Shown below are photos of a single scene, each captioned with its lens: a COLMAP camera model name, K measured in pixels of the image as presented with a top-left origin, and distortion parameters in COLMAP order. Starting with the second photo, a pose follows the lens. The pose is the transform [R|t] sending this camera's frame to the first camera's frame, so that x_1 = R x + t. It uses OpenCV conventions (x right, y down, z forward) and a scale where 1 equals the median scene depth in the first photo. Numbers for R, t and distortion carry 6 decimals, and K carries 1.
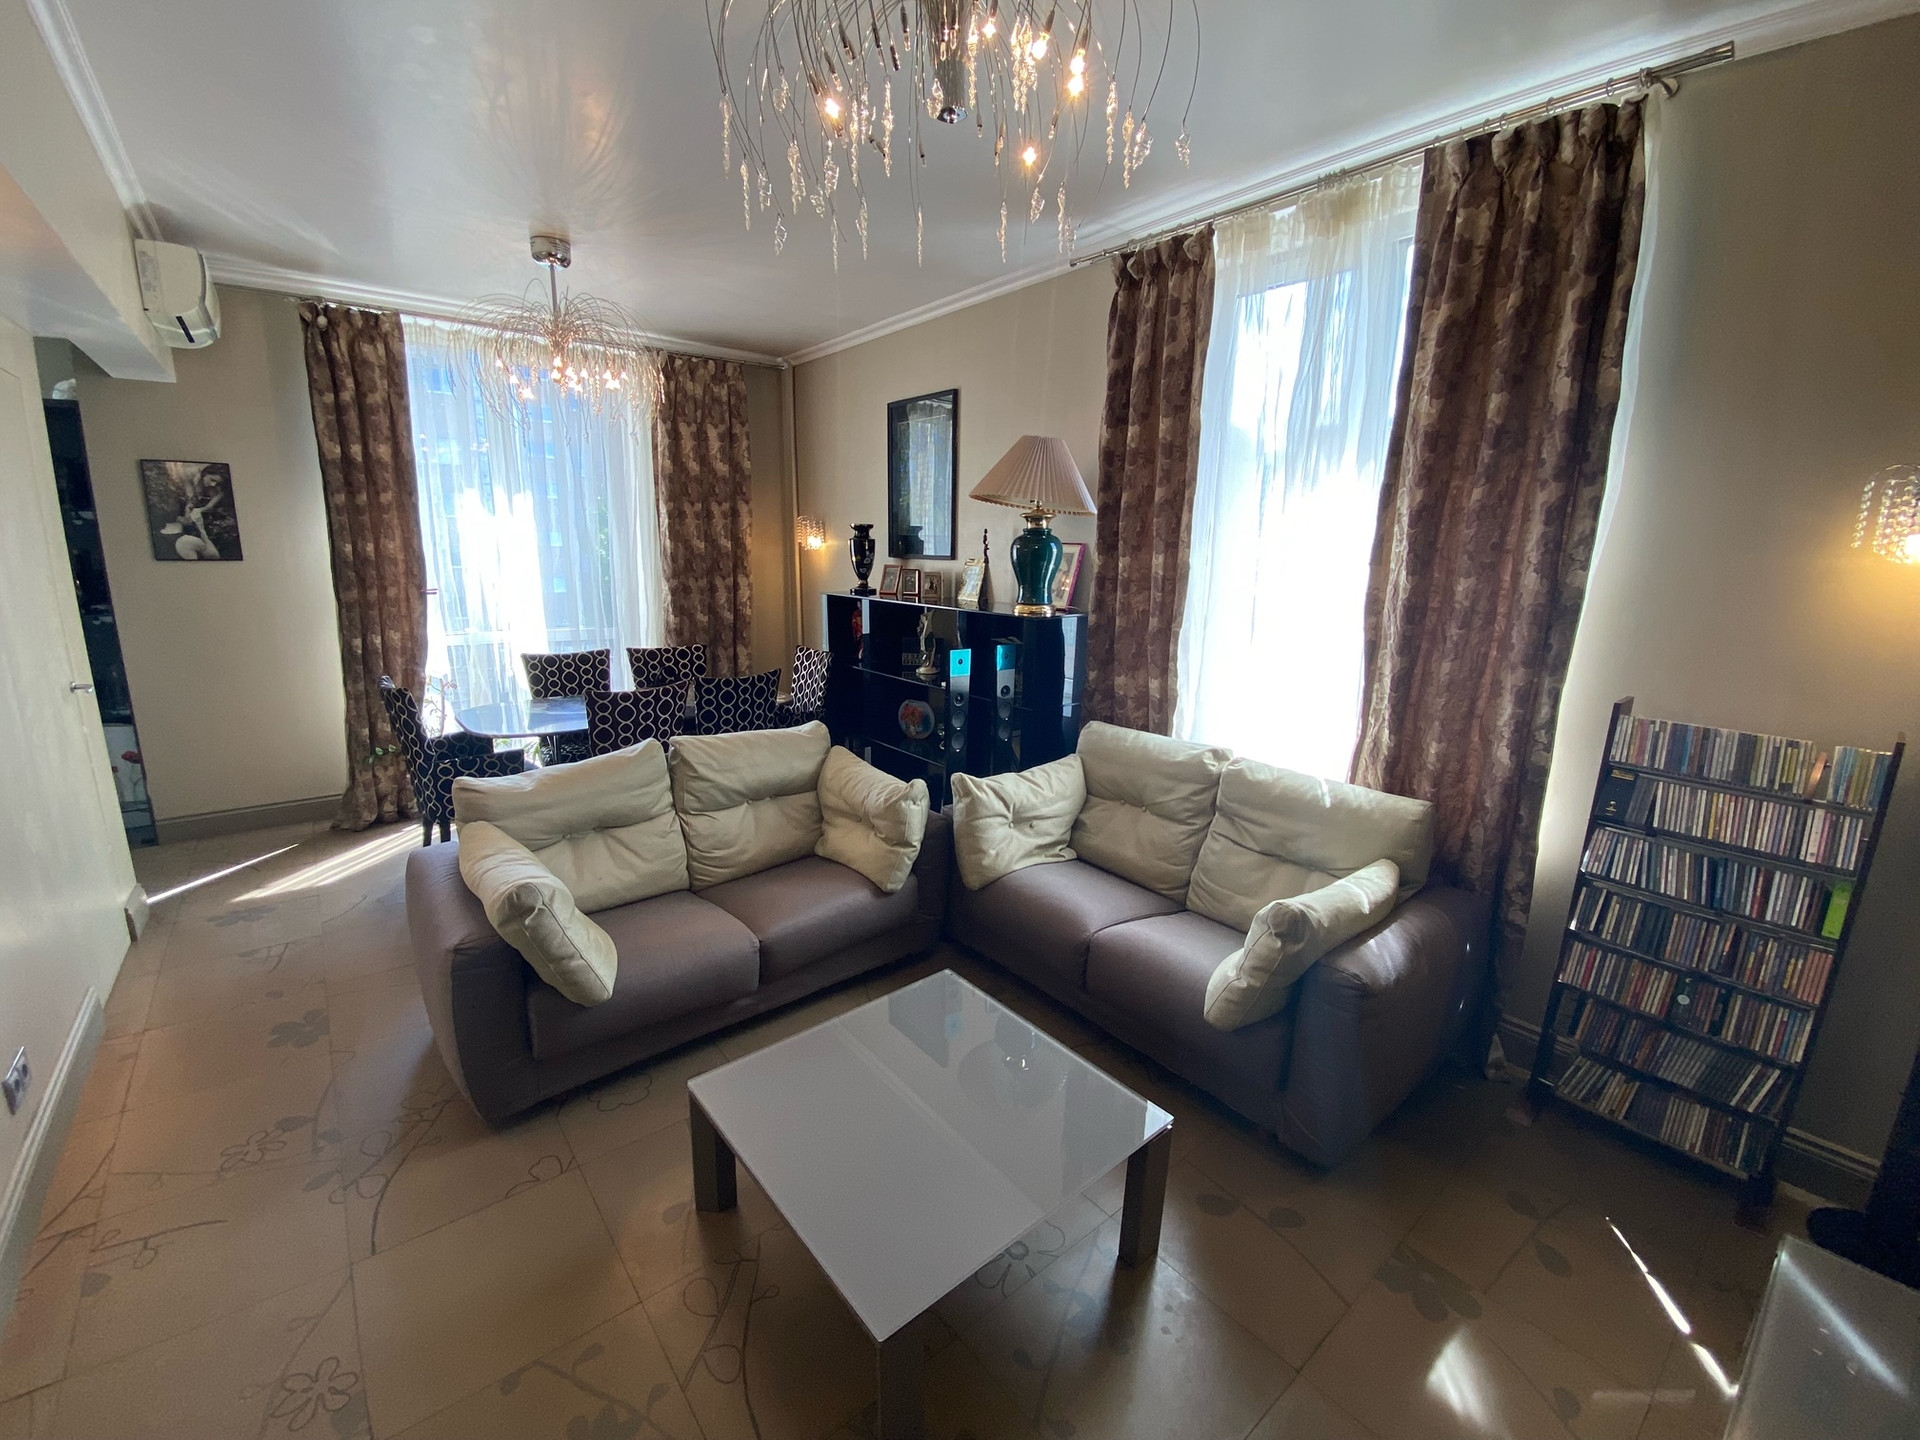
lens RADIAL K [[781.2, 0, 958.8], [0, 781.2, 713.5], [0, 0, 1]] dist [0.003534, -0.013891]
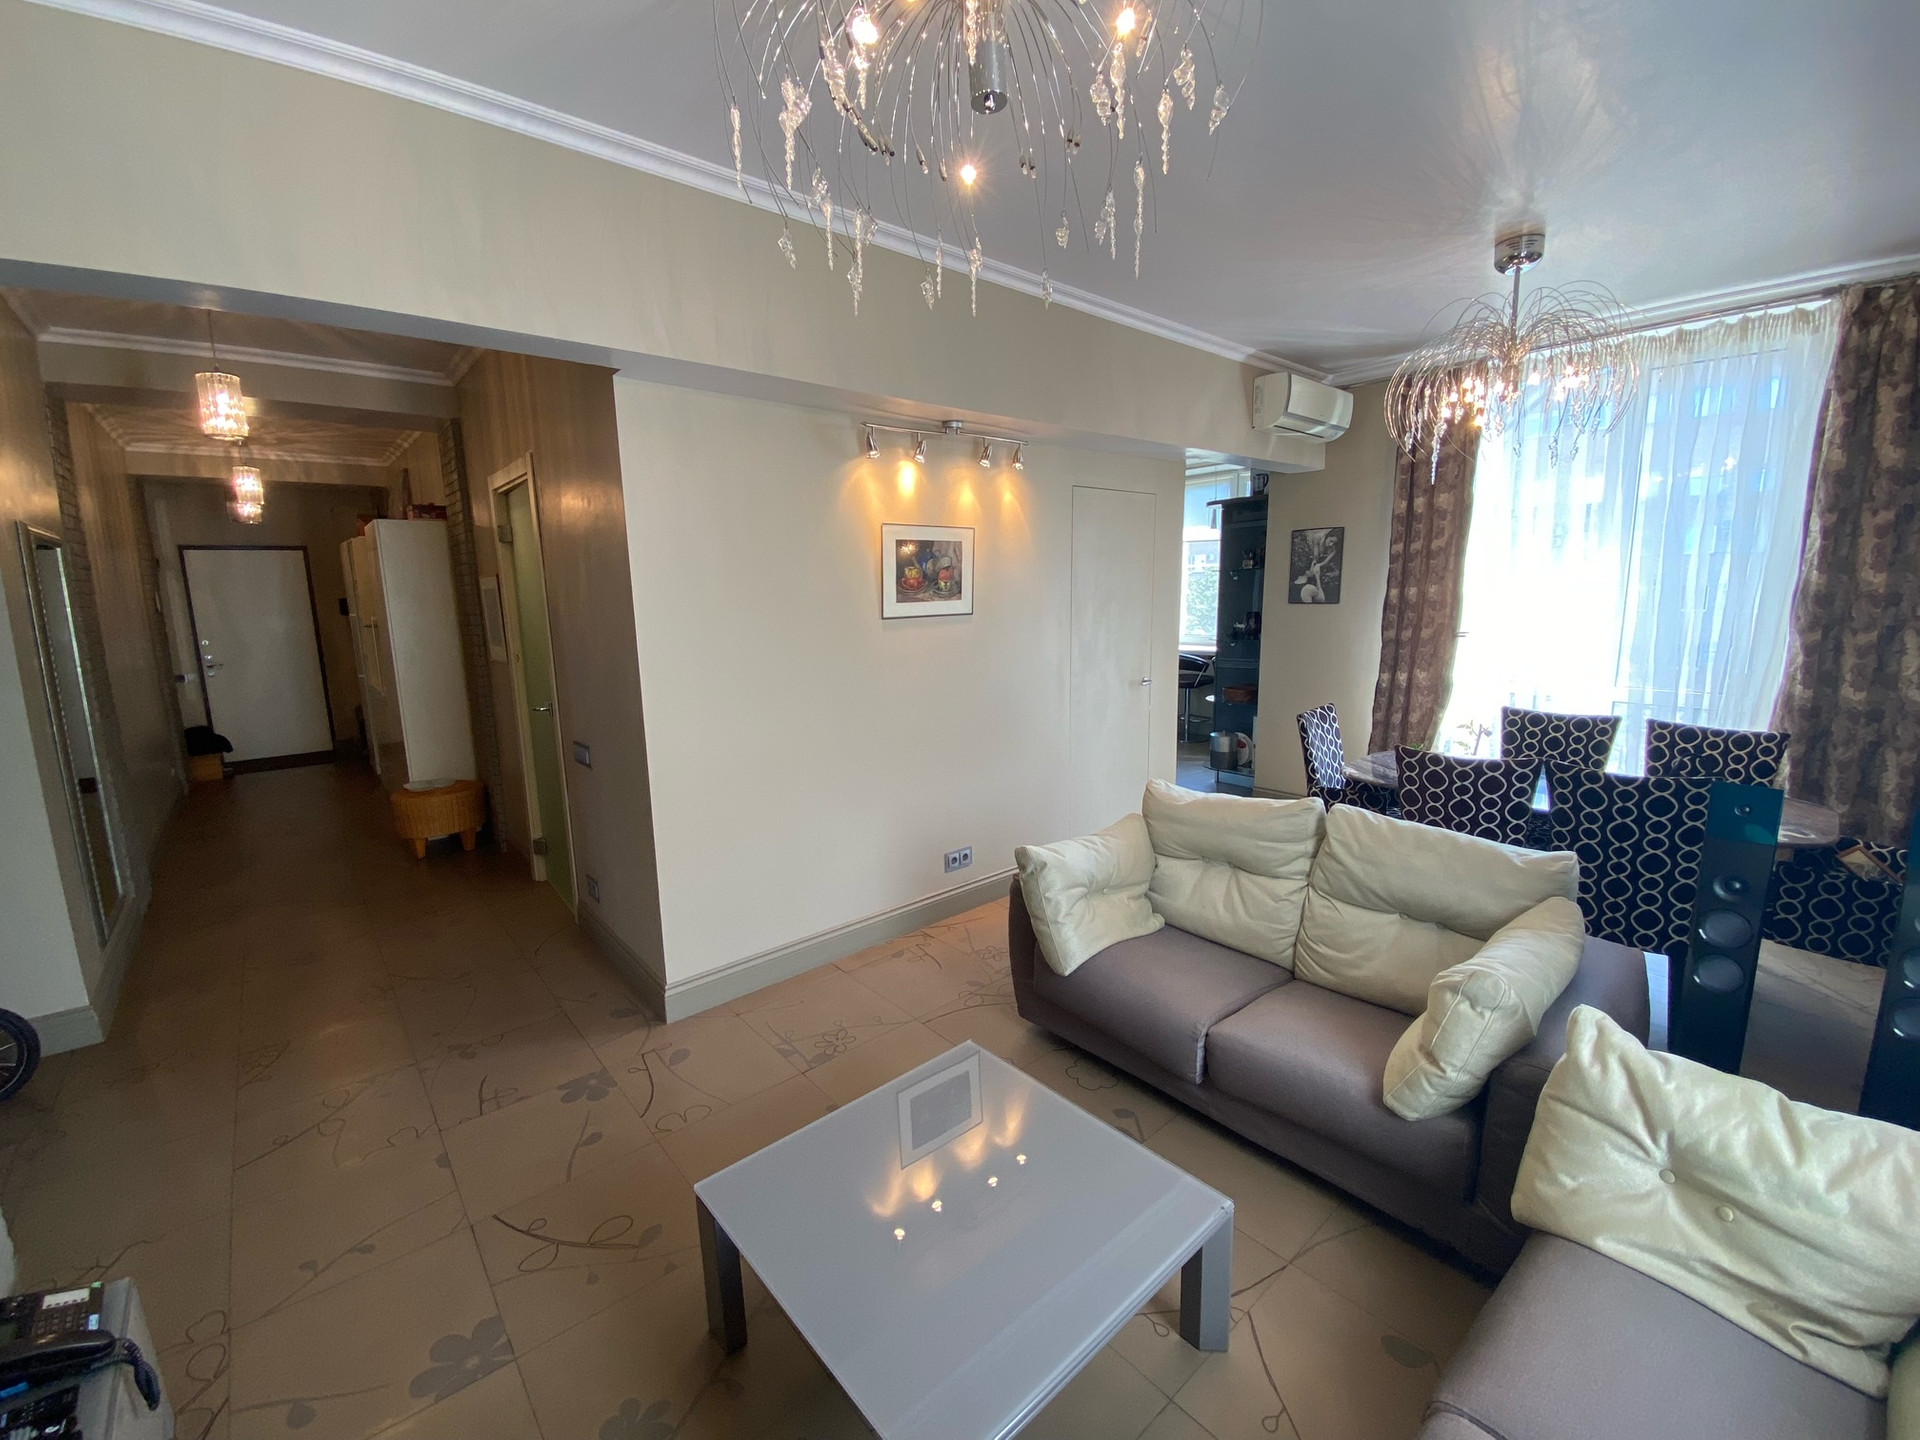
lens RADIAL K [[781.2, 0, 958.8], [0, 781.2, 713.5], [0, 0, 1]] dist [0.003534, -0.013891]
pose [[0.007411, 0.134320, -0.990910, 0.364930], [-0.187223, 0.973601, 0.130573, -0.077775], [0.982289, 0.184554, 0.032363, 0.408776]]
